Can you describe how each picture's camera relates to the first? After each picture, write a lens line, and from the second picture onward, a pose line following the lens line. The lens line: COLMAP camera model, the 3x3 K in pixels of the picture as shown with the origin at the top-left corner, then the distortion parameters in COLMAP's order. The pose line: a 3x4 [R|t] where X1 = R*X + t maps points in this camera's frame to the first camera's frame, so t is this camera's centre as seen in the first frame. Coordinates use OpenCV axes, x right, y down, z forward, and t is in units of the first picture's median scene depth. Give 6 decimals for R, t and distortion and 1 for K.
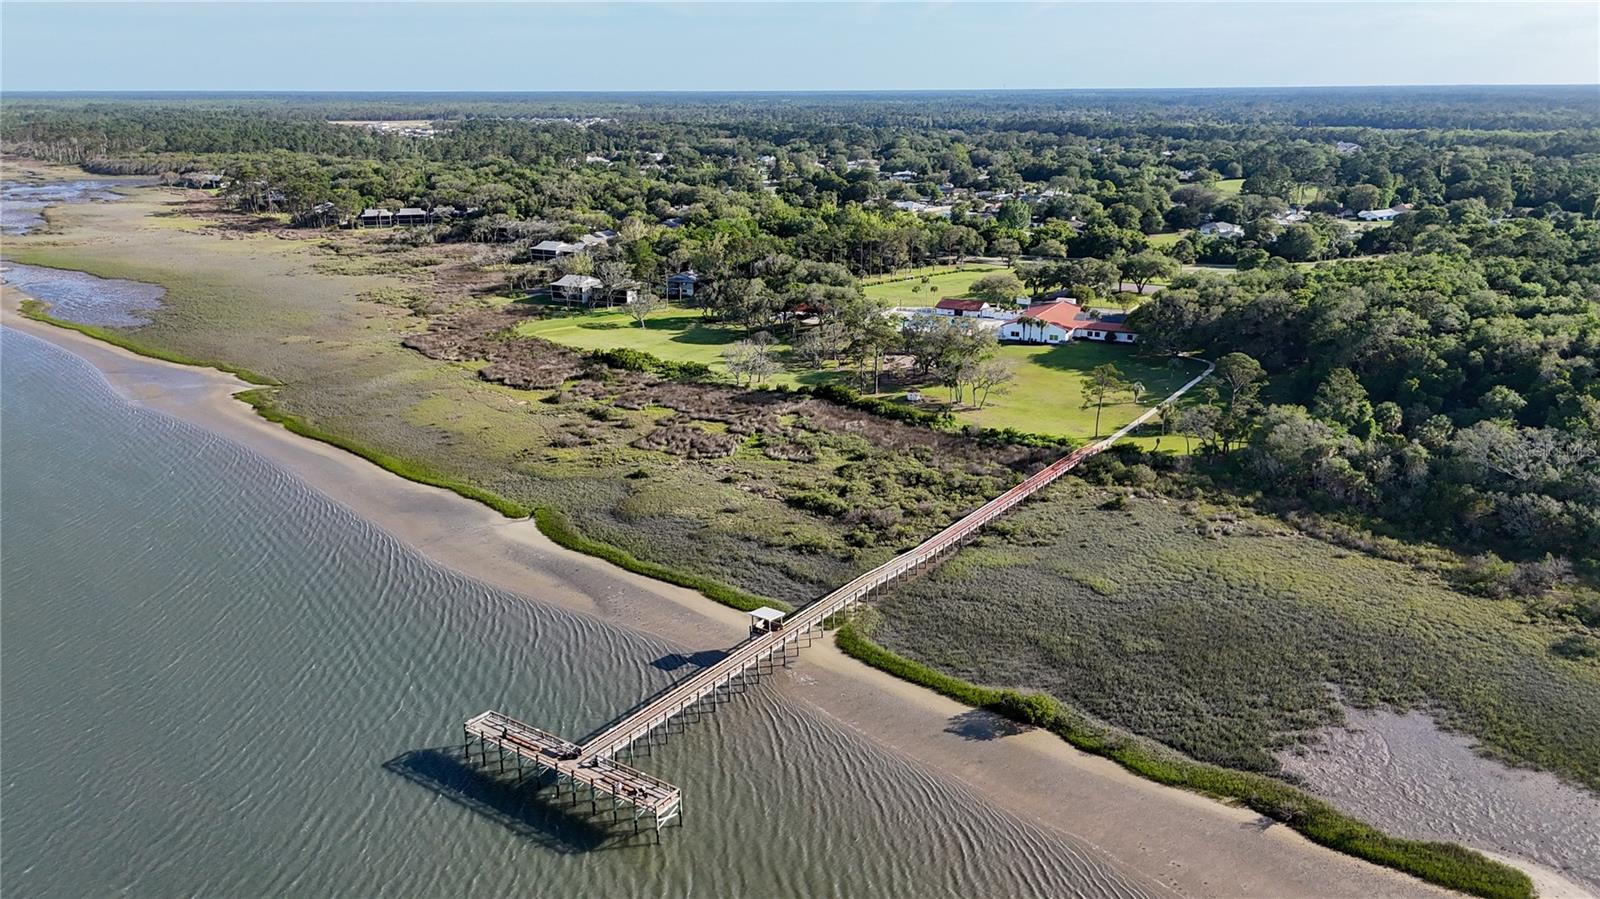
lens RADIAL K [[1190.3, 0, 800.0], [0, 1190.3, 449.5], [0, 0, 1]] dist [0.059849, -0.047707]
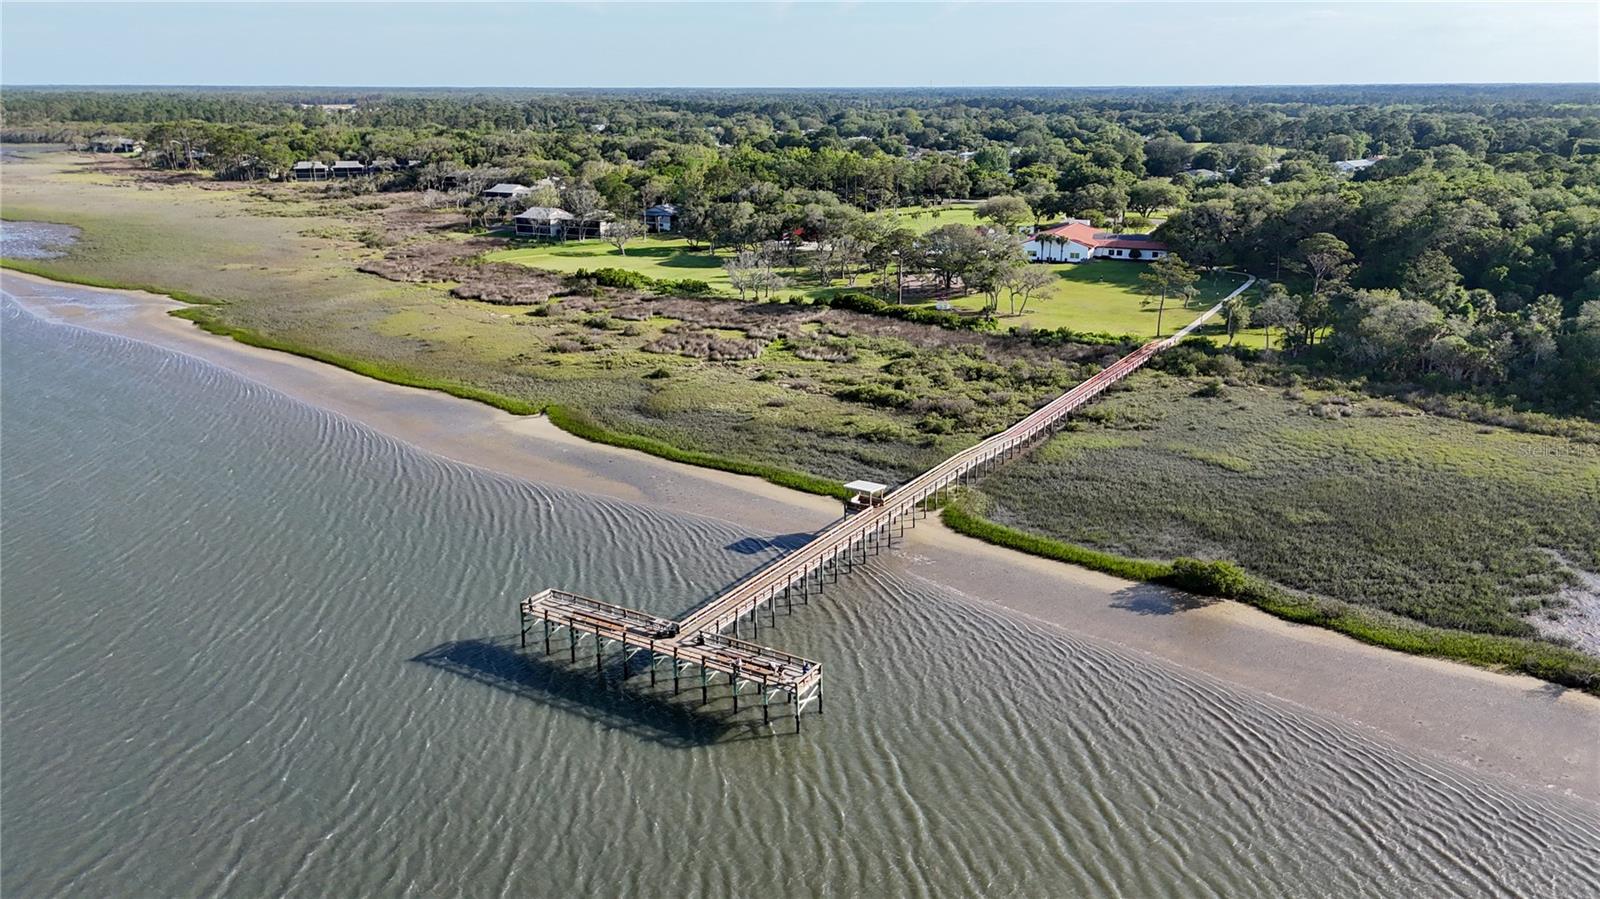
lens RADIAL K [[1190.3, 0, 800.0], [0, 1190.3, 449.5], [0, 0, 1]] dist [0.059849, -0.047707]
pose [[0.998205, -0.015737, 0.057789, -0.077841], [0.015677, 0.999876, 0.001492, 0.071558], [-0.057805, -0.000583, 0.998328, 0.116052]]
